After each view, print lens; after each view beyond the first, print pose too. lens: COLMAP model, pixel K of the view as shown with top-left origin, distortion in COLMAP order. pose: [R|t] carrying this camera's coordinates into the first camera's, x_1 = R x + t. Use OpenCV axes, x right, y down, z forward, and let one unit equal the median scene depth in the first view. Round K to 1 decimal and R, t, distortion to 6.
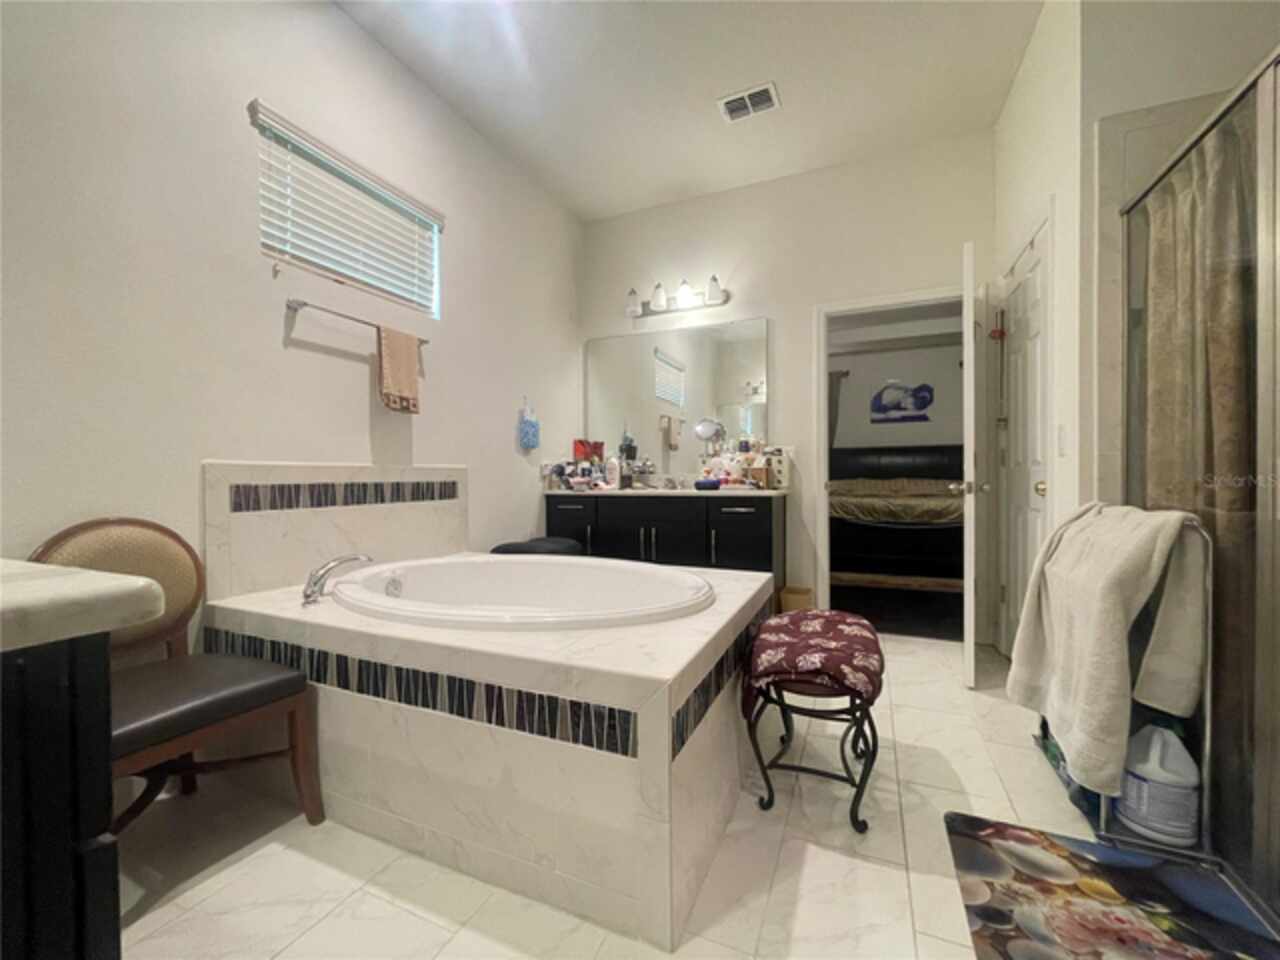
lens RADIAL K [[515.9, 0, 642.1], [0, 515.9, 476.4], [0, 0, 1]] dist [-0.014884, 0.000131]
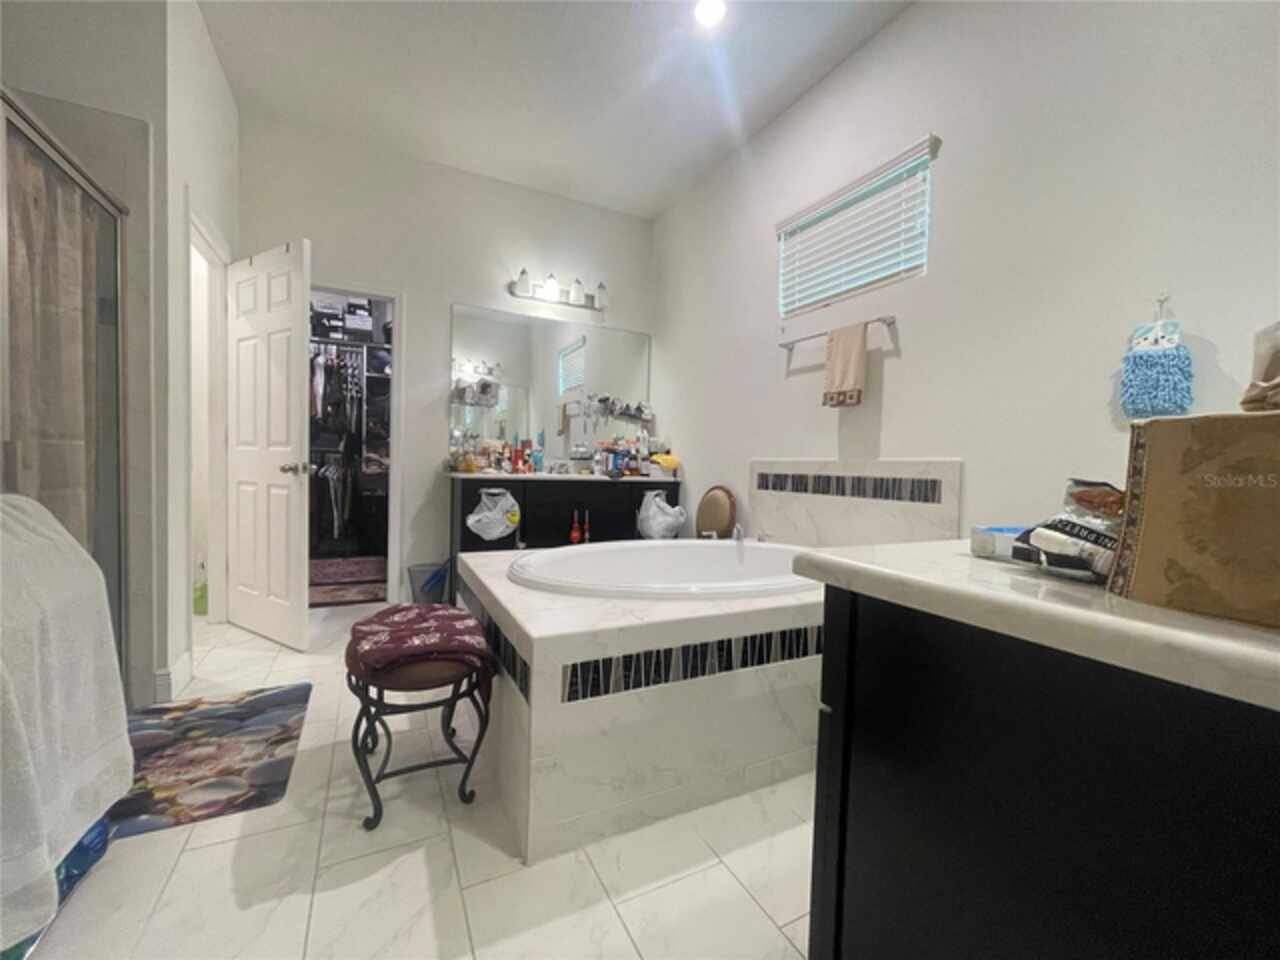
lens RADIAL K [[515.9, 0, 636.5], [0, 515.9, 487.5], [0, 0, 1]] dist [-0.014884, 0.000131]
pose [[-0.642750, 0.018000, -0.765865, 0.587754], [-0.027706, 0.998524, 0.046720, -0.002382], [0.765575, 0.051249, -0.641302, 1.392716]]
